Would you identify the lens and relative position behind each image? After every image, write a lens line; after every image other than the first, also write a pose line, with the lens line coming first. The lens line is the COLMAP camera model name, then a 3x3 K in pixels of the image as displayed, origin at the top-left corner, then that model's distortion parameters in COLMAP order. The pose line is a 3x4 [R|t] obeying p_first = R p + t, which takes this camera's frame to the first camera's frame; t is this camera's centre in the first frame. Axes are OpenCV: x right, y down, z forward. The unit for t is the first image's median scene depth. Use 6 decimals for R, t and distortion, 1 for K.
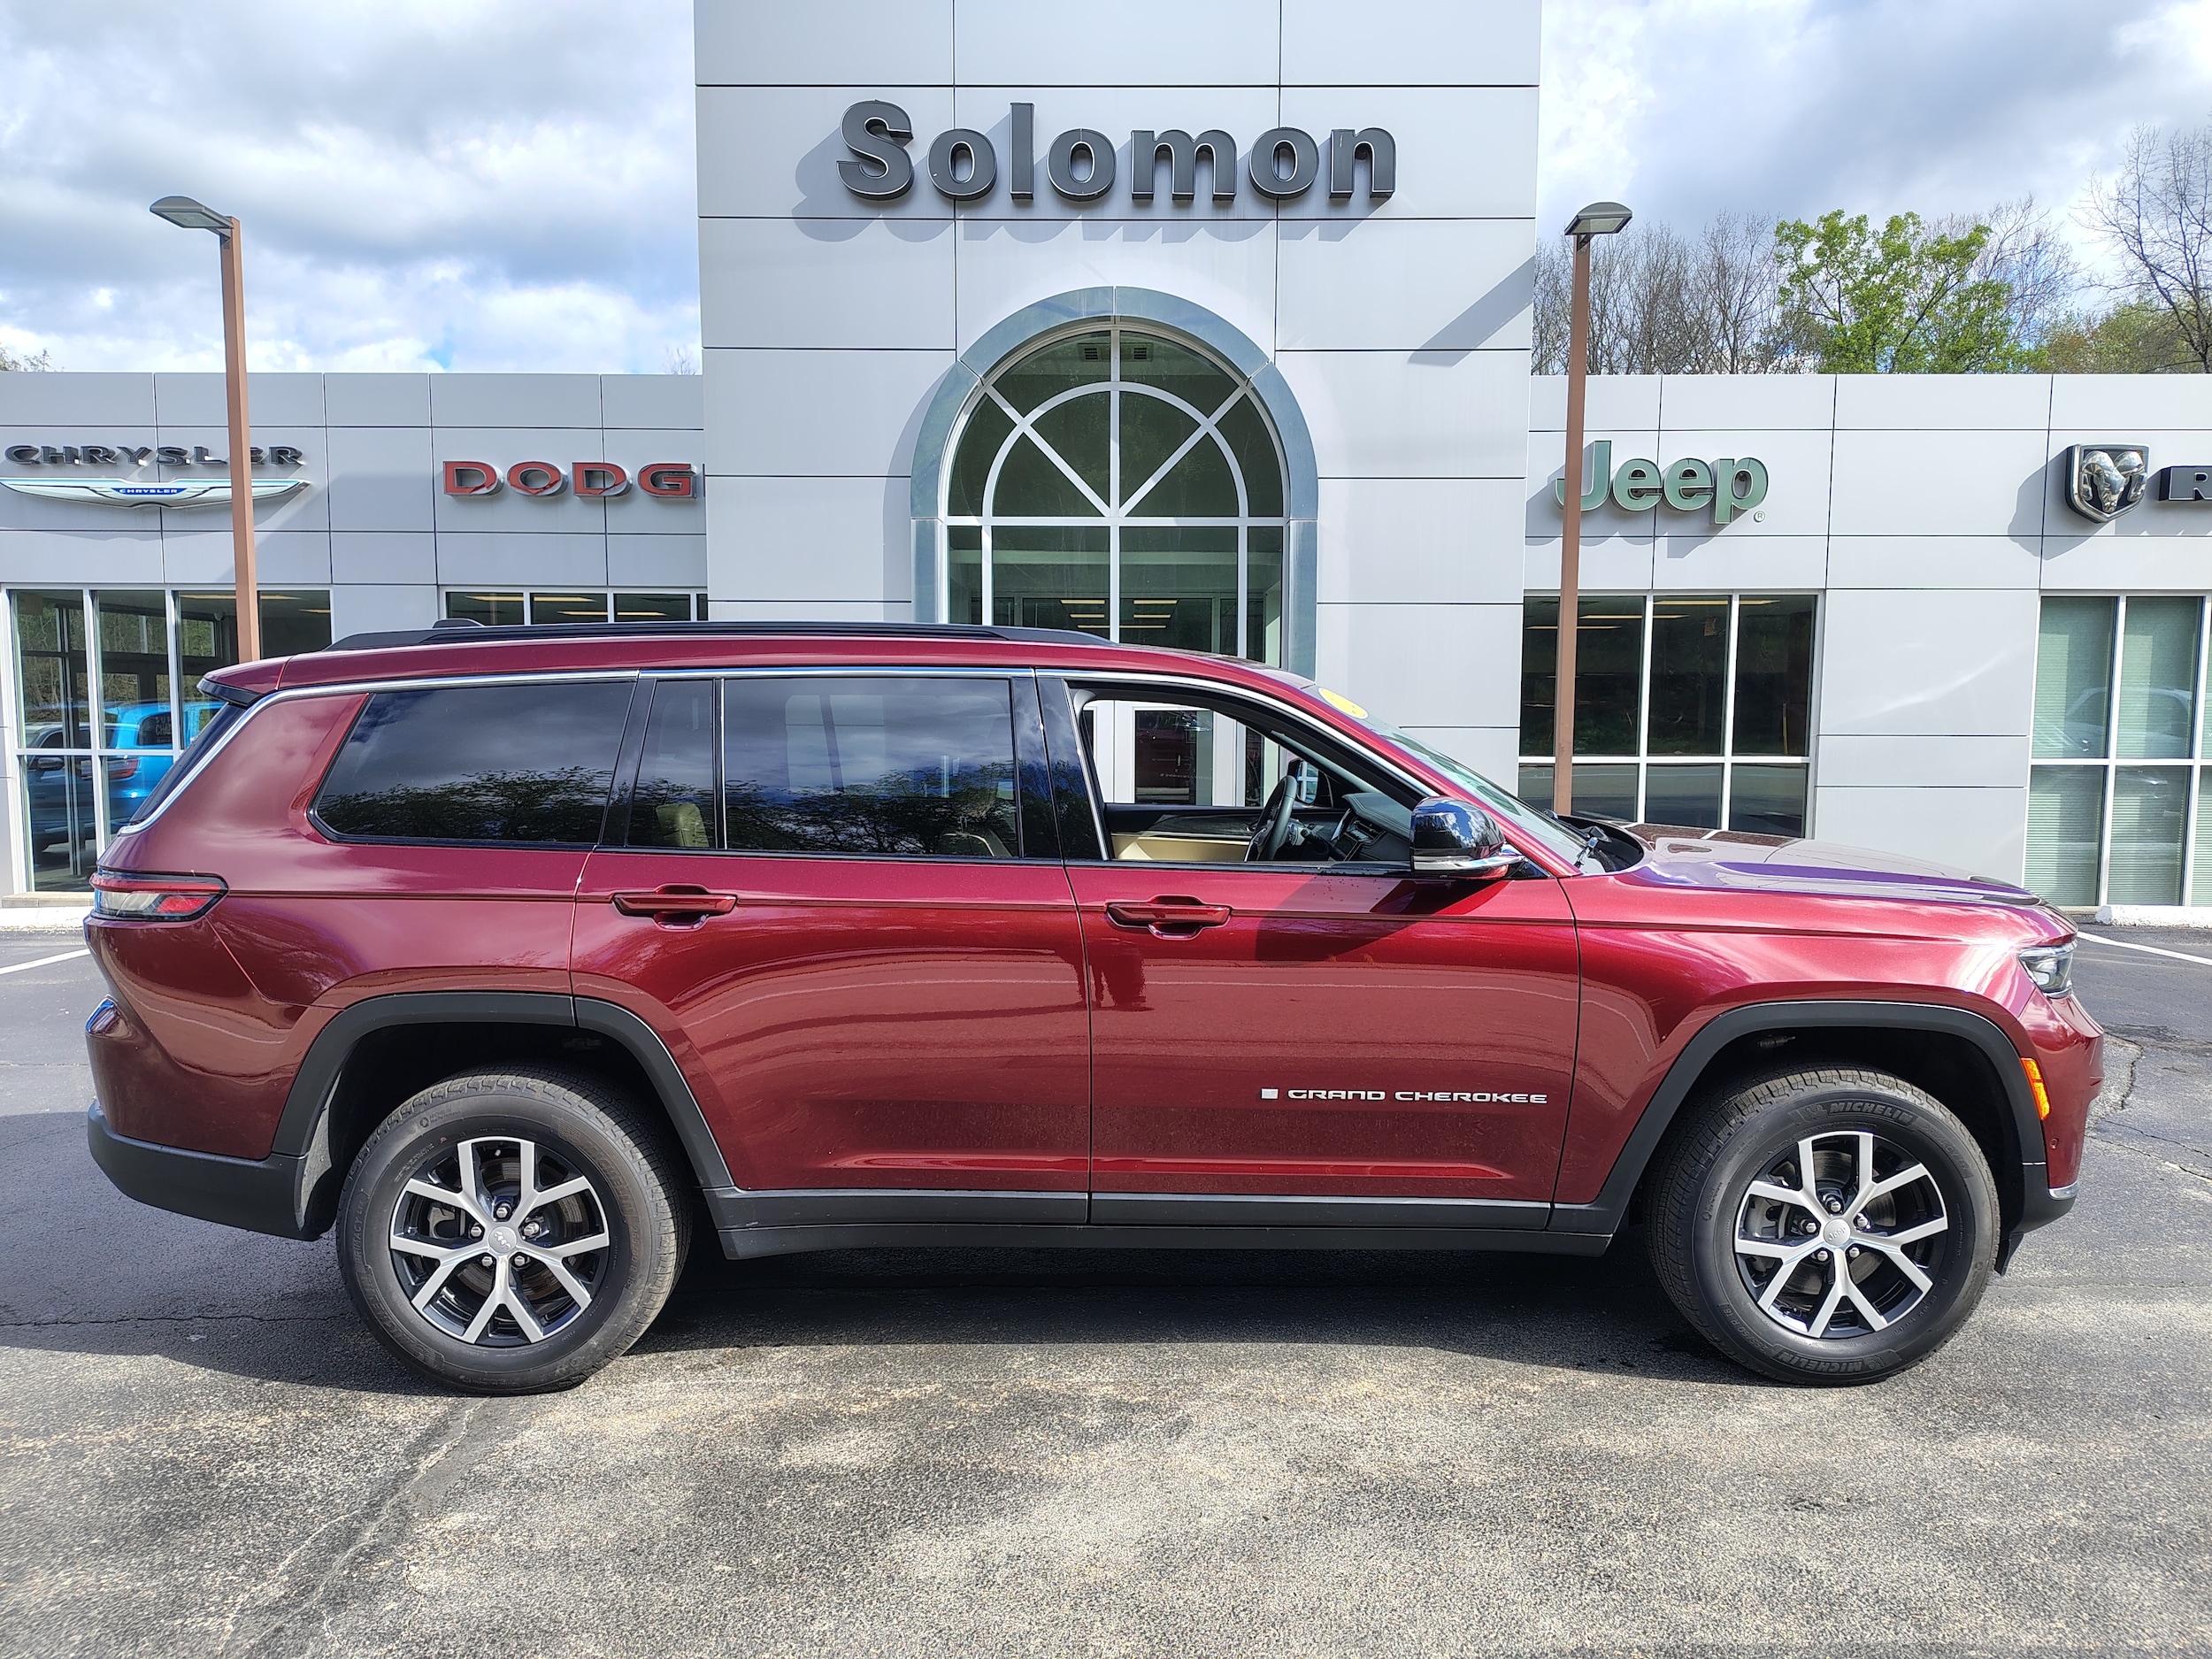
lens RADIAL K [[1982.7, 0, 1106.0], [0, 1982.7, 829.5], [0, 0, 1]] dist [0.073151, -0.130020]
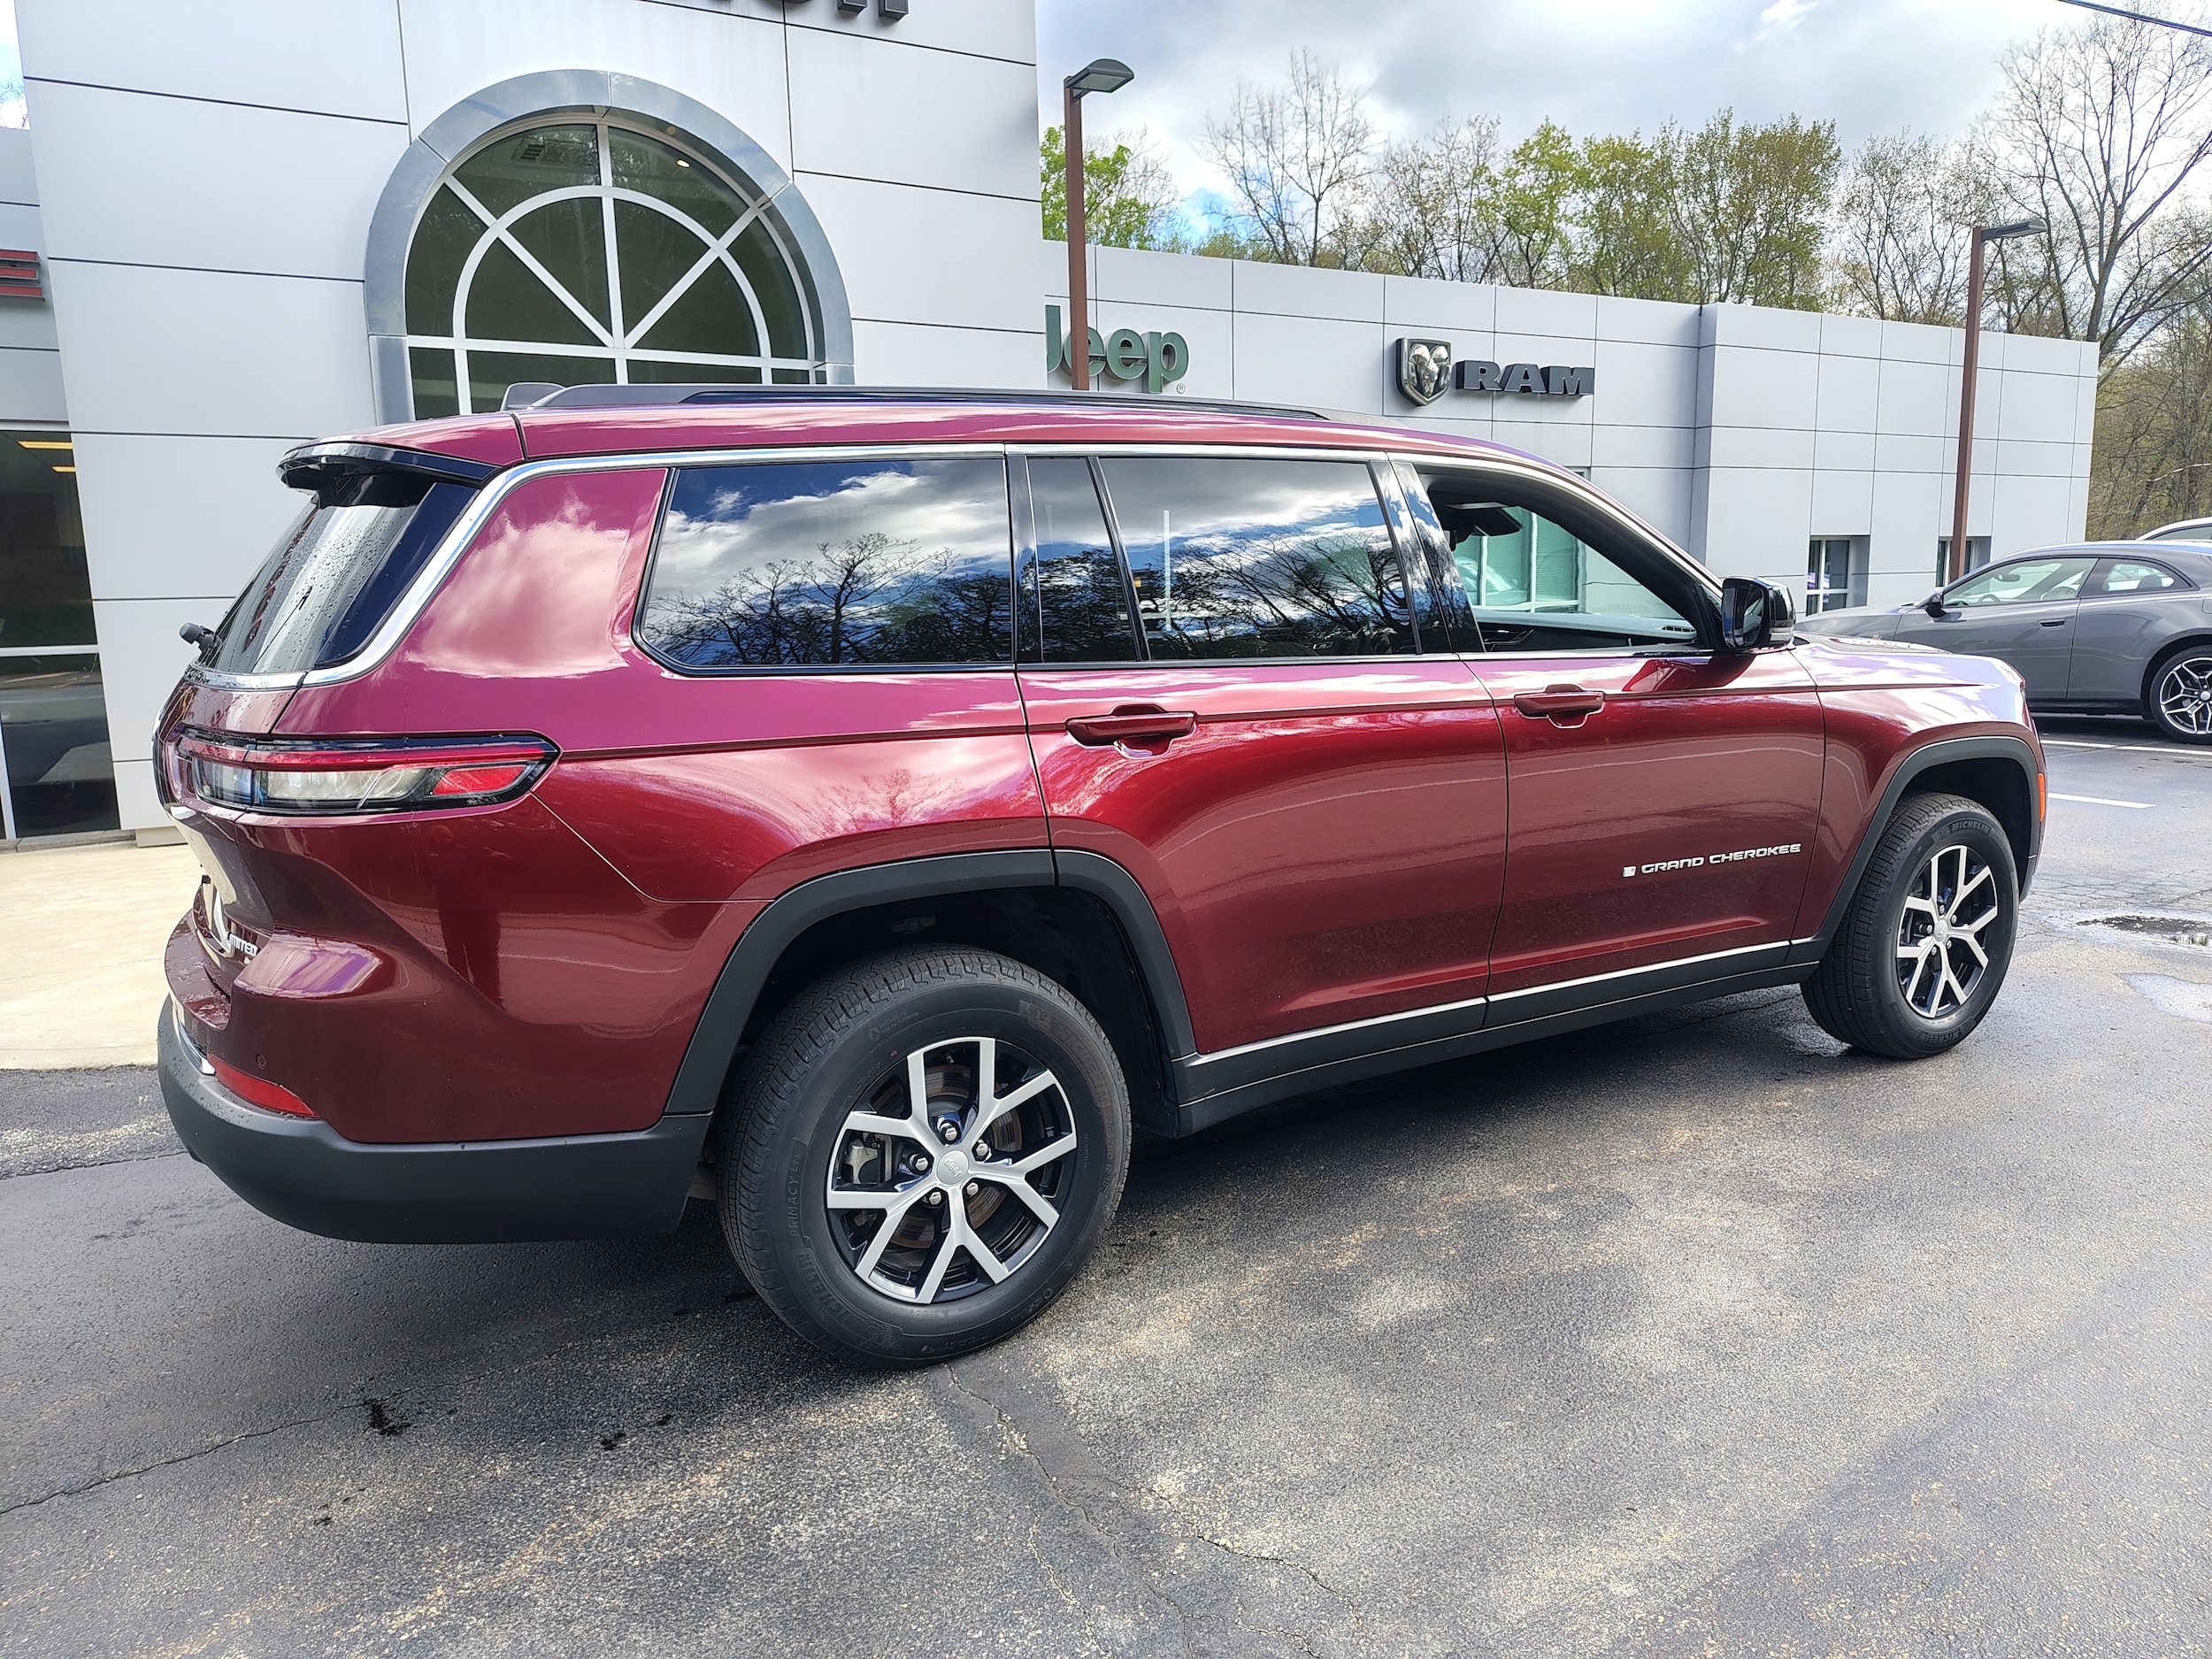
lens RADIAL K [[1901.8, 0, 1105.5], [0, 1901.8, 921.8], [0, 0, 1]] dist [0.152296, -0.353453]
pose [[0.774700, -0.121513, 0.620543, -0.701517], [0.071225, 0.991886, 0.105310, 0.032153], [-0.628305, -0.037386, 0.777069, 0.368694]]
